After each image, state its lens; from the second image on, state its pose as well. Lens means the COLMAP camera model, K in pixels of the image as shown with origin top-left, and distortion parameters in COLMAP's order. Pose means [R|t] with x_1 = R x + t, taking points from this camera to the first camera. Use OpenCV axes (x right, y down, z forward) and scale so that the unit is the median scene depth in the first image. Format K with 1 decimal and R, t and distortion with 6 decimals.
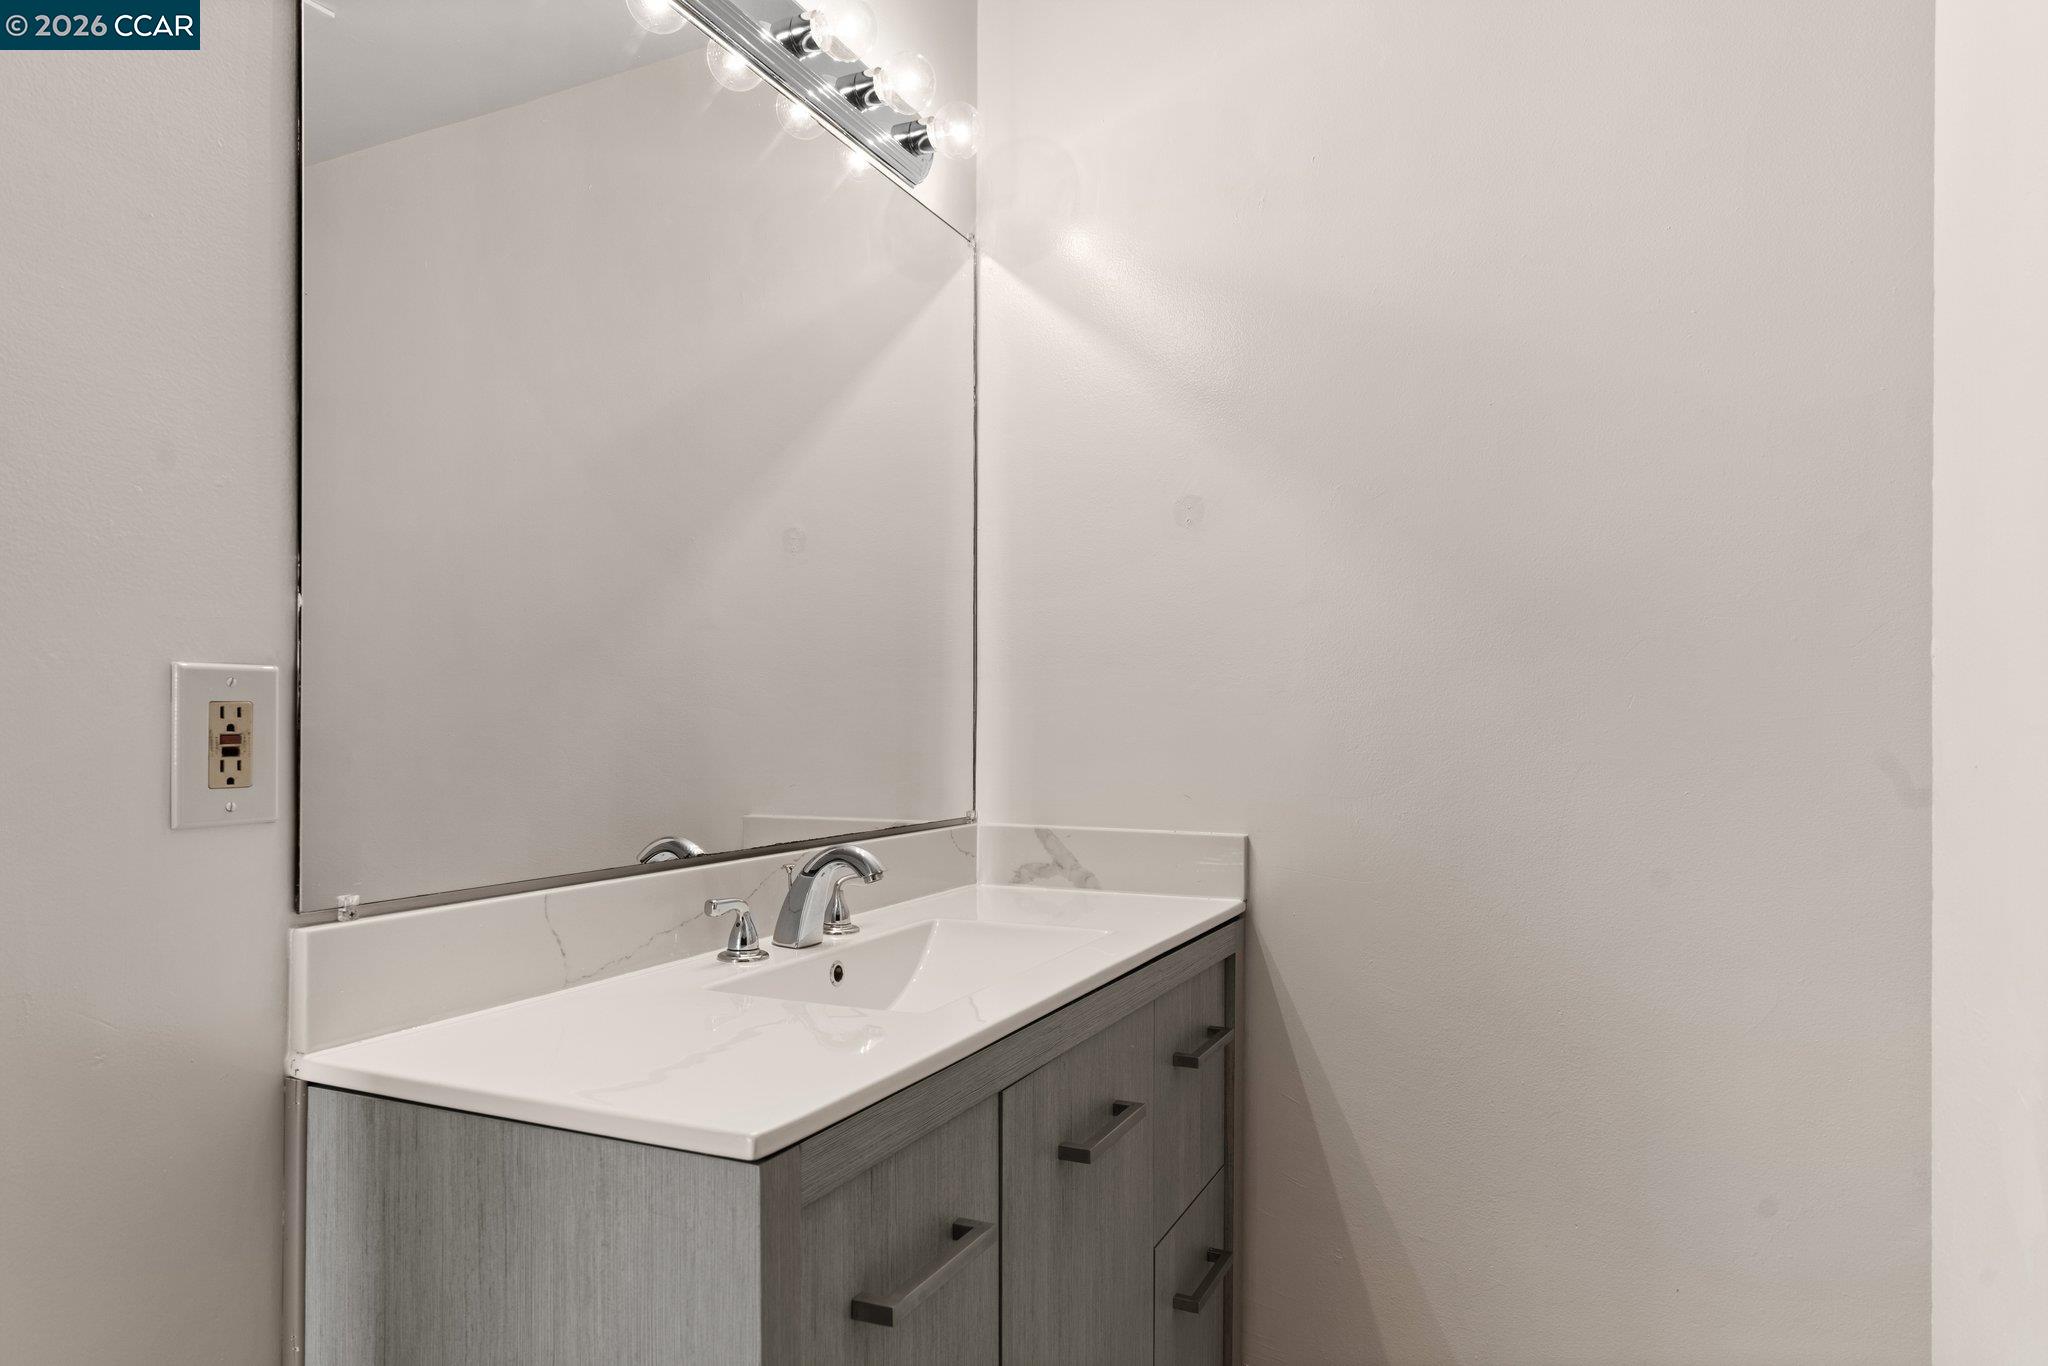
lens RADIAL K [[1231.0, 0, 1020.6], [0, 1231.0, 716.7], [0, 0, 1]] dist [0.002028, 0.001539]
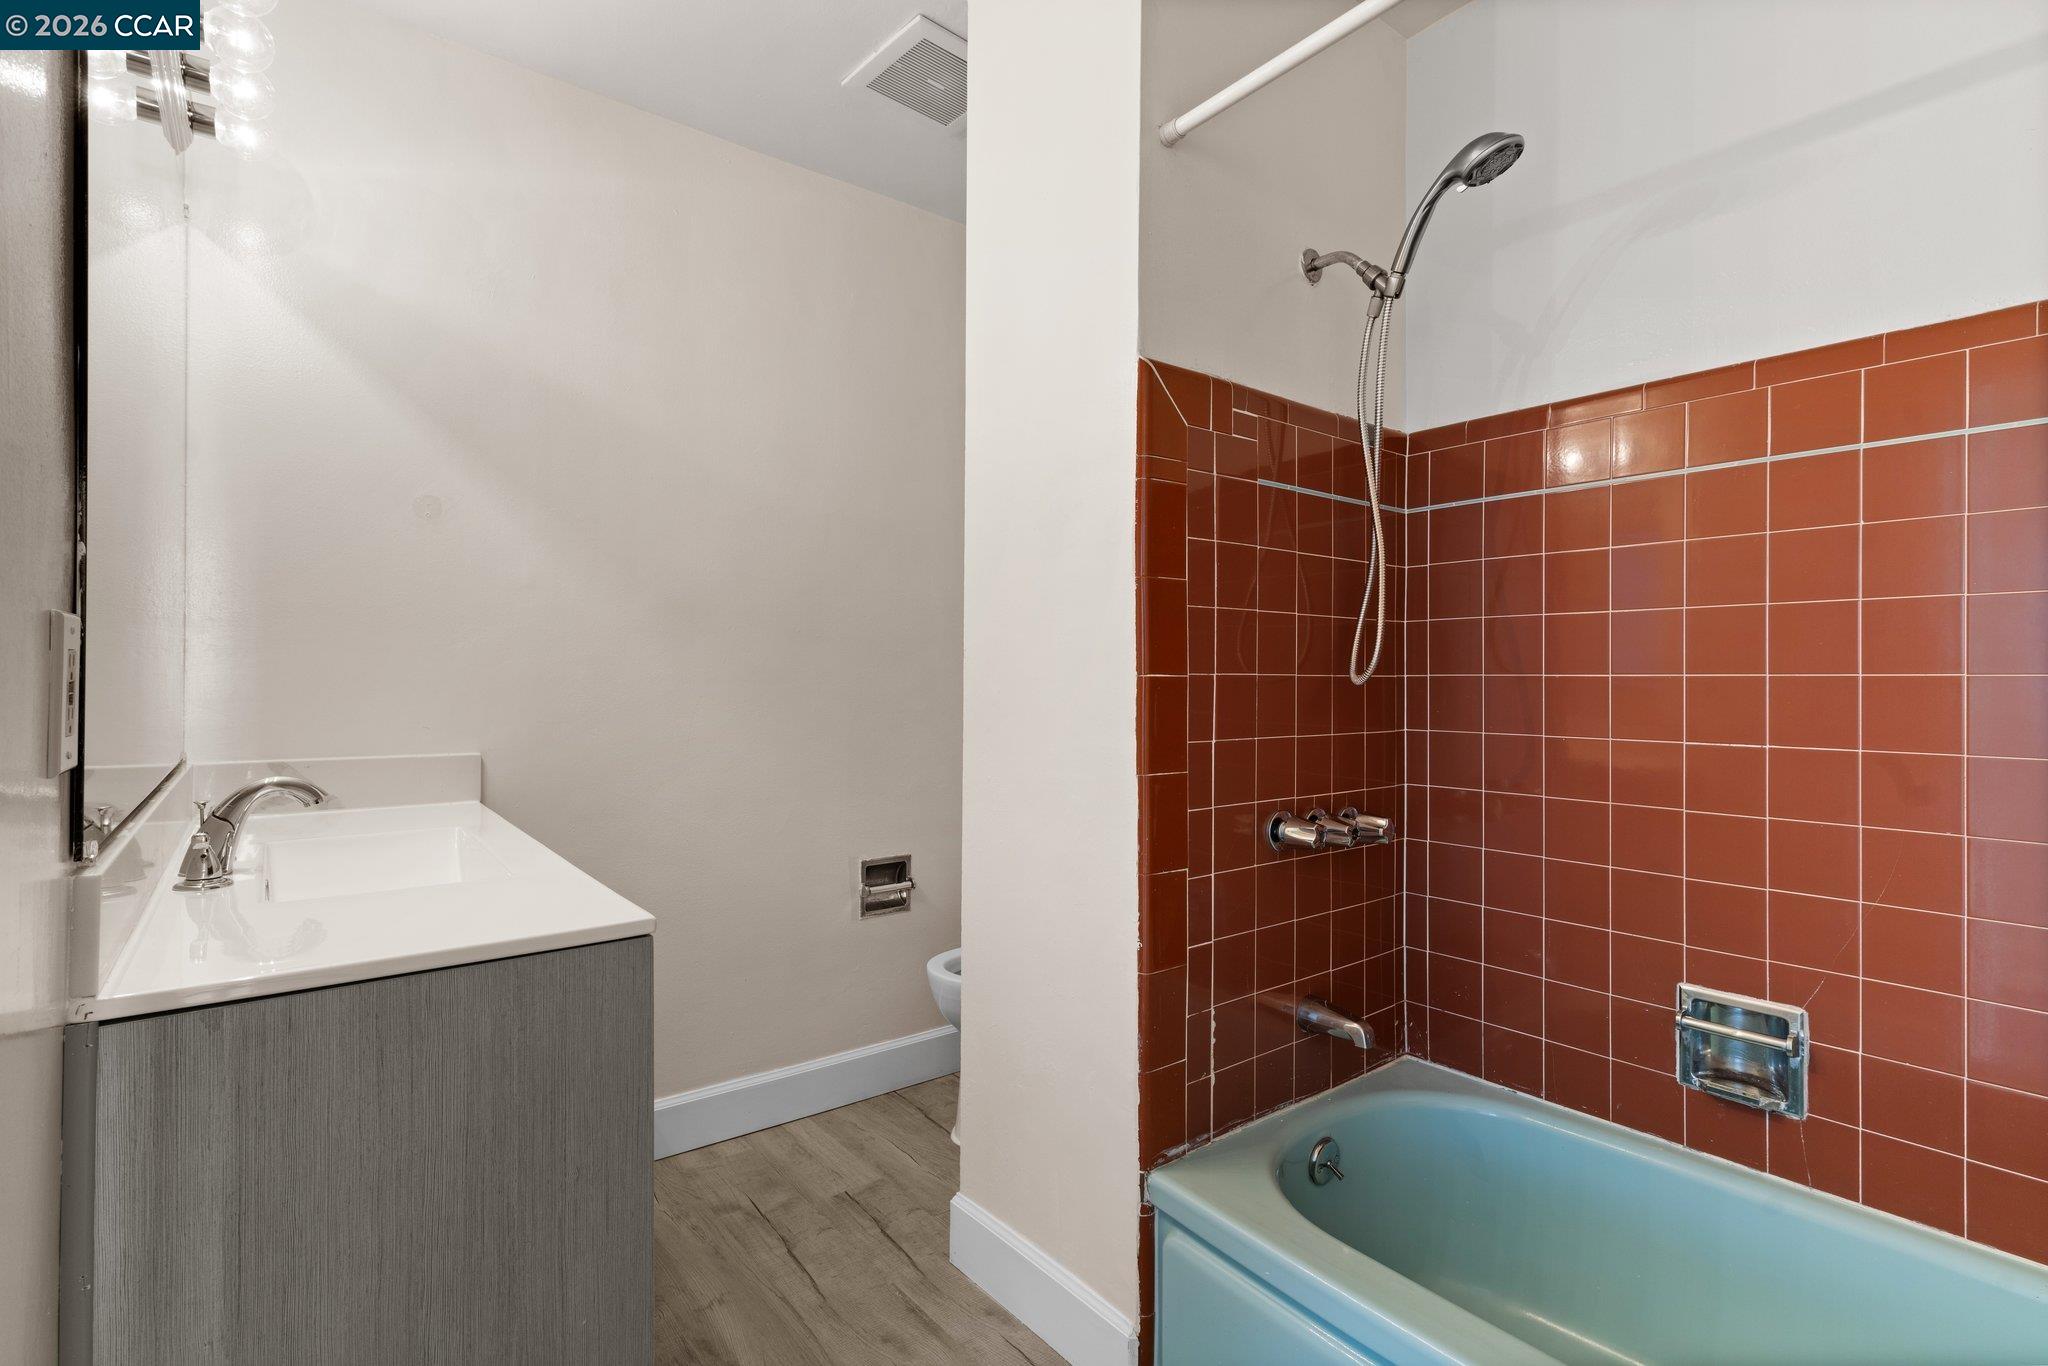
lens RADIAL K [[964.4, 0, 1029.0], [0, 964.4, 669.2], [0, 0, 1]] dist [0.002120, 0.000366]
pose [[0.450741, 0.008213, 0.892617, -0.662829], [-0.012597, 0.999917, -0.002839, -0.002643], [-0.892566, -0.009964, 0.450807, -0.031790]]
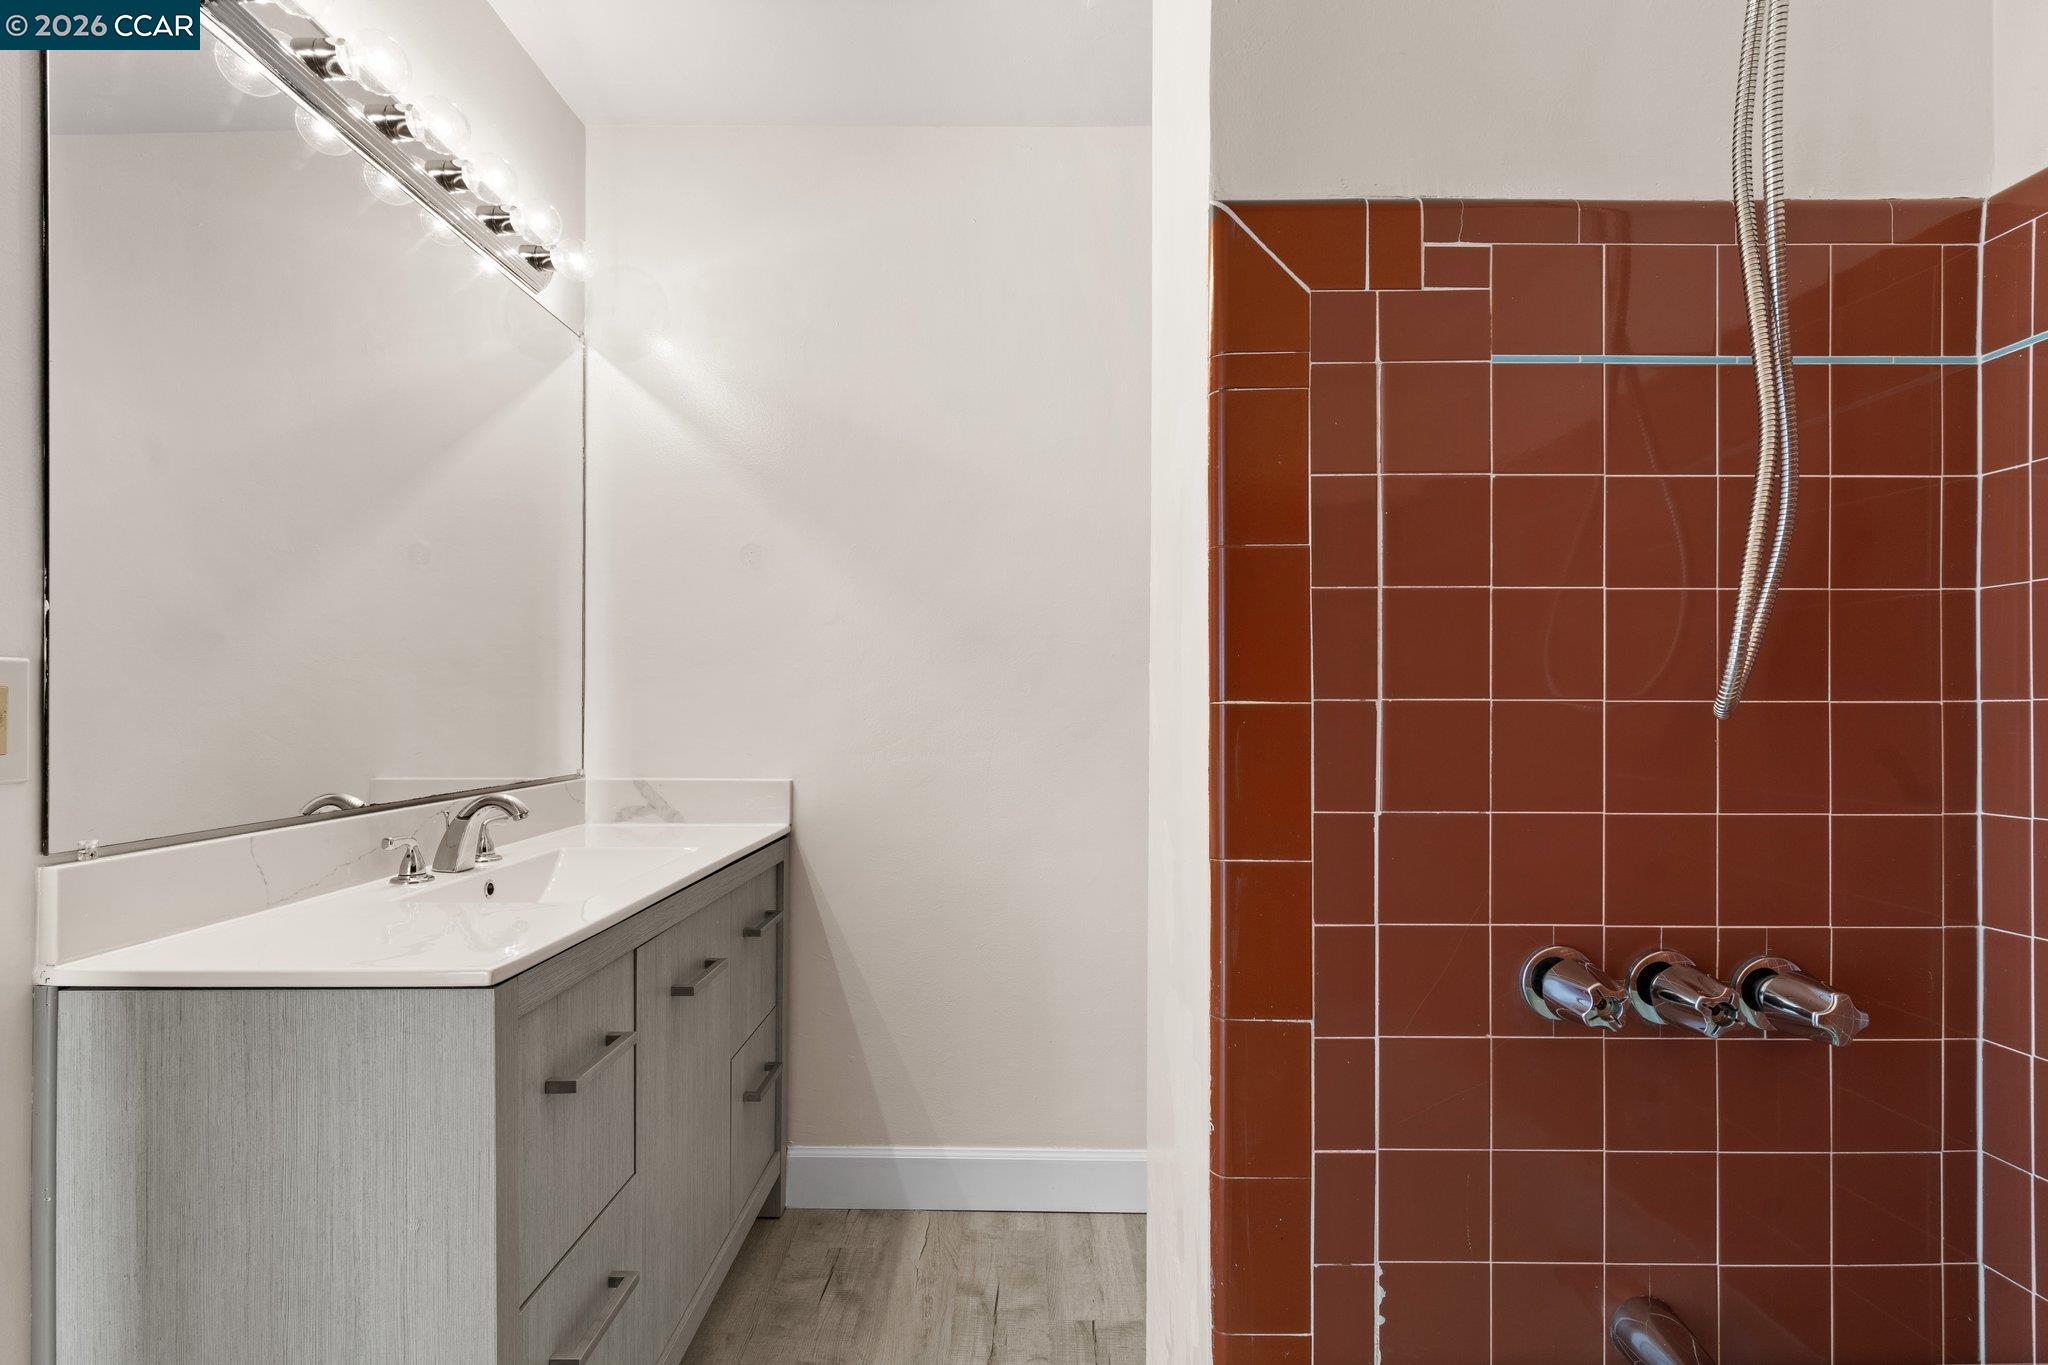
lens RADIAL K [[980.4, 0, 1023.8], [0, 980.4, 698.0], [0, 0, 1]] dist [0.001021, 0.000497]
pose [[0.908420, 0.003254, 0.418046, -0.070473], [-0.003807, 0.999993, 0.000490, -0.003313], [-0.418041, -0.002037, 0.908426, -0.229241]]
